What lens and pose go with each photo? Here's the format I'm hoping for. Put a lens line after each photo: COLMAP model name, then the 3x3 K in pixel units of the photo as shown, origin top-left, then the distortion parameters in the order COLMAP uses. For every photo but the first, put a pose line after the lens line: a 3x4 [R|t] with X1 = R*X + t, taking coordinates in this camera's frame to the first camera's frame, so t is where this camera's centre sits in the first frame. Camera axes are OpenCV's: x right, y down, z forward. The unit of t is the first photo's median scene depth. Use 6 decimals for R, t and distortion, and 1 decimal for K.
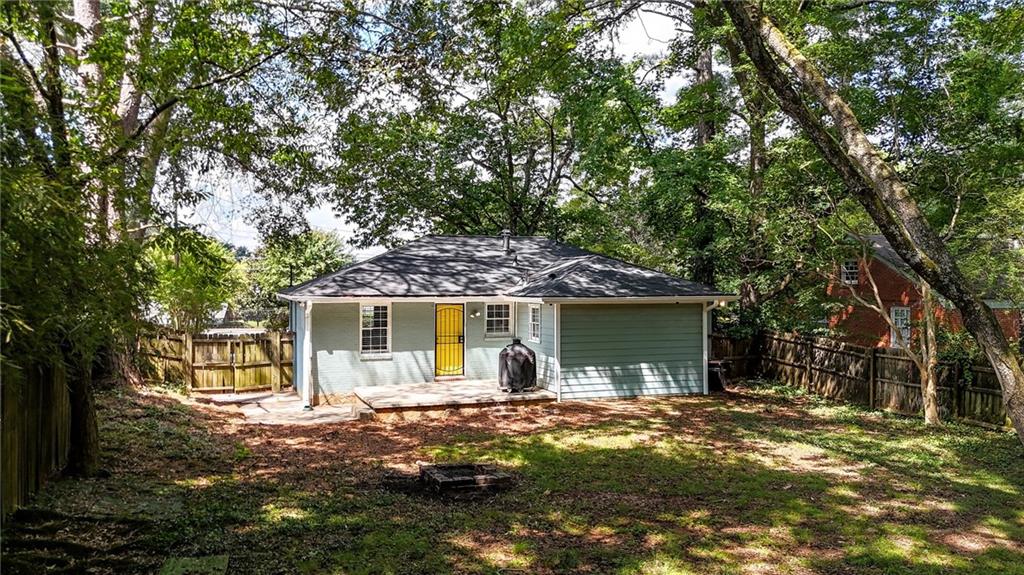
lens RADIAL K [[731.7, 0, 510.8], [0, 731.7, 286.4], [0, 0, 1]] dist [0.052034, -0.005302]
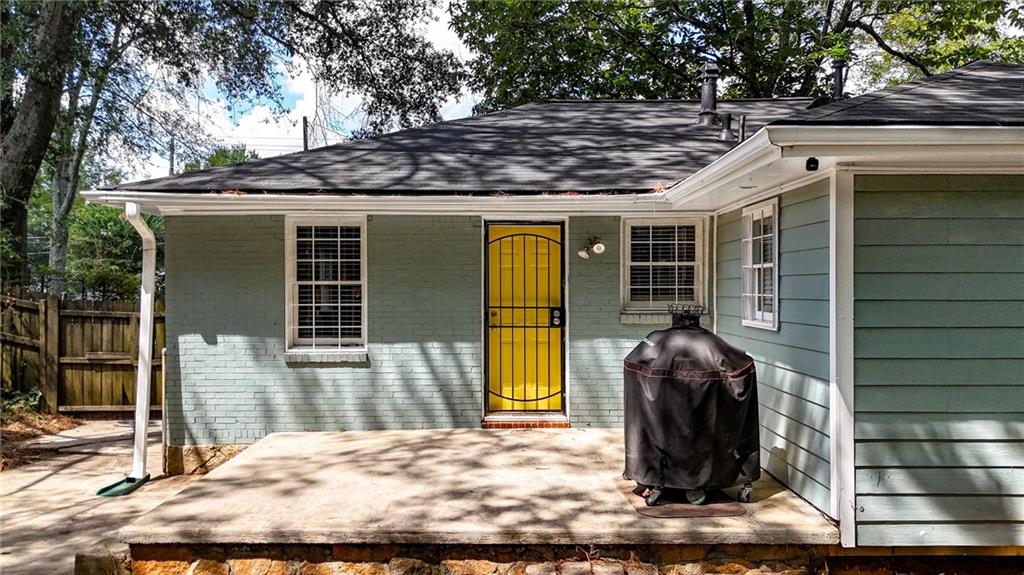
lens RADIAL K [[731.7, 0, 510.4], [0, 731.7, 271.3], [0, 0, 1]] dist [0.052034, -0.005302]
pose [[0.934462, -0.007150, -0.355992, 0.045229], [-0.000179, 0.999789, -0.020551, 0.058792], [0.356064, 0.019268, 0.934263, 0.663838]]
